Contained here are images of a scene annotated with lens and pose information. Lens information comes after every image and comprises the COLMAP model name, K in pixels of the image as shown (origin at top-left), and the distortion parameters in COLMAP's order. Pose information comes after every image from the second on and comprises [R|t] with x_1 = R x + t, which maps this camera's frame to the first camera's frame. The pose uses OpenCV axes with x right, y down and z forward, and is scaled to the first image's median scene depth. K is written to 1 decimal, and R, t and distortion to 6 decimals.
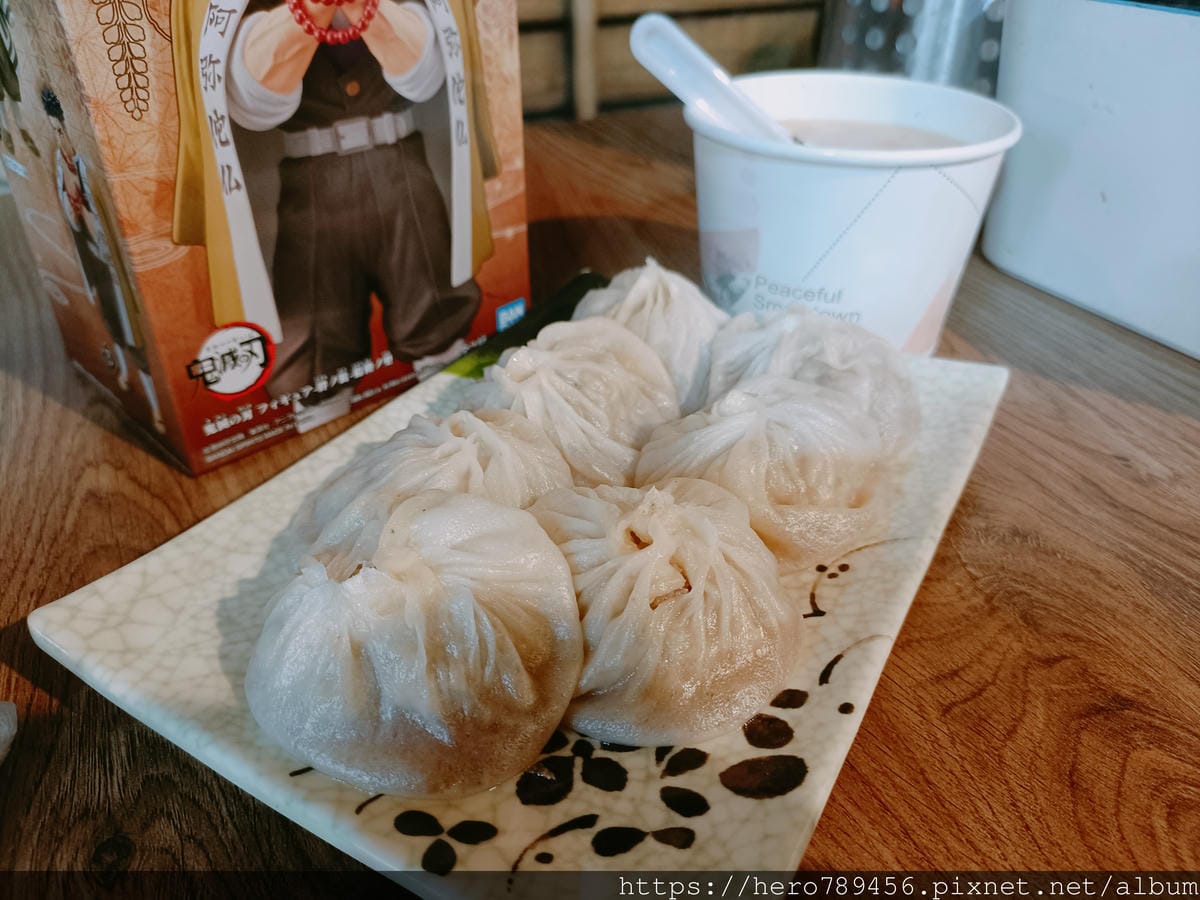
lens RADIAL K [[915.0, 0, 600.0], [0, 915.0, 450.0], [0, 0, 1]] dist [-0.002919, -0.015582]
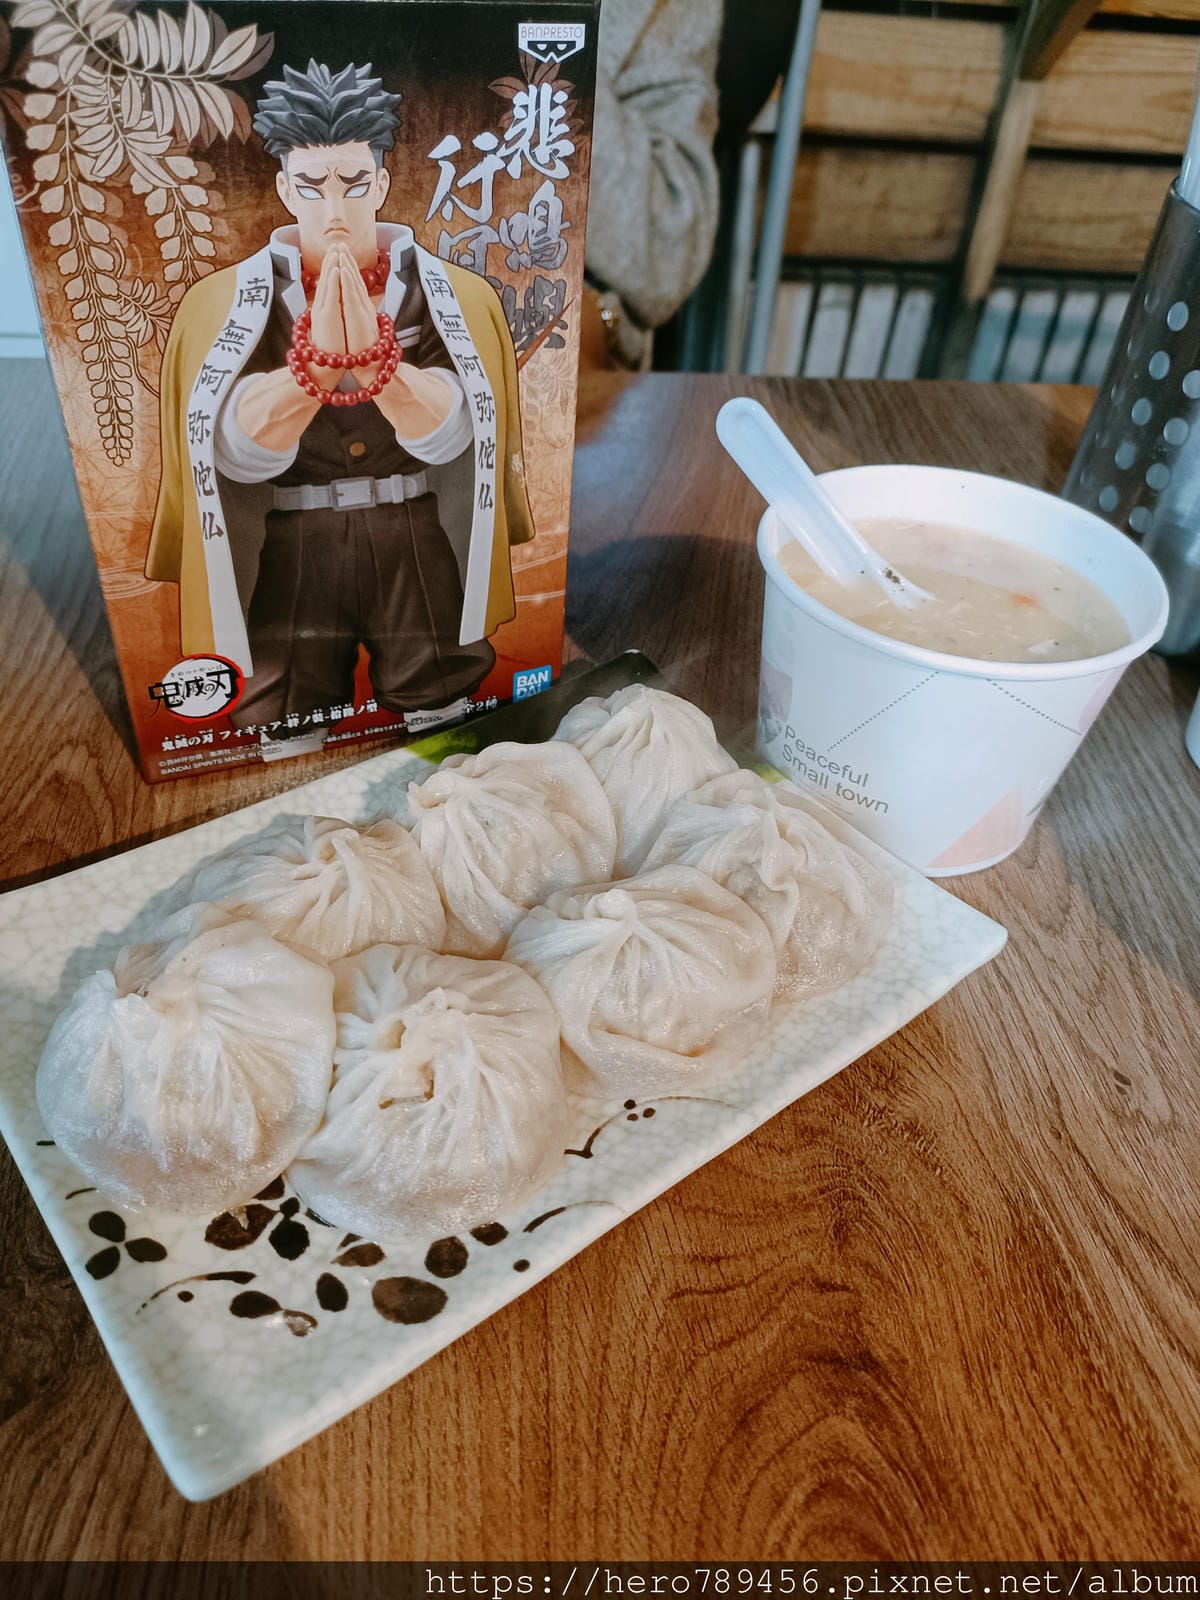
lens RADIAL K [[1192.1, 0, 603.1], [0, 1192.1, 807.6], [0, 0, 1]] dist [0.023009, 0.001158]
pose [[0.929183, 0.292761, -0.225633, 0.350942], [-0.260629, 0.951805, 0.161675, -0.309719], [0.262091, -0.091419, 0.960703, -0.150052]]
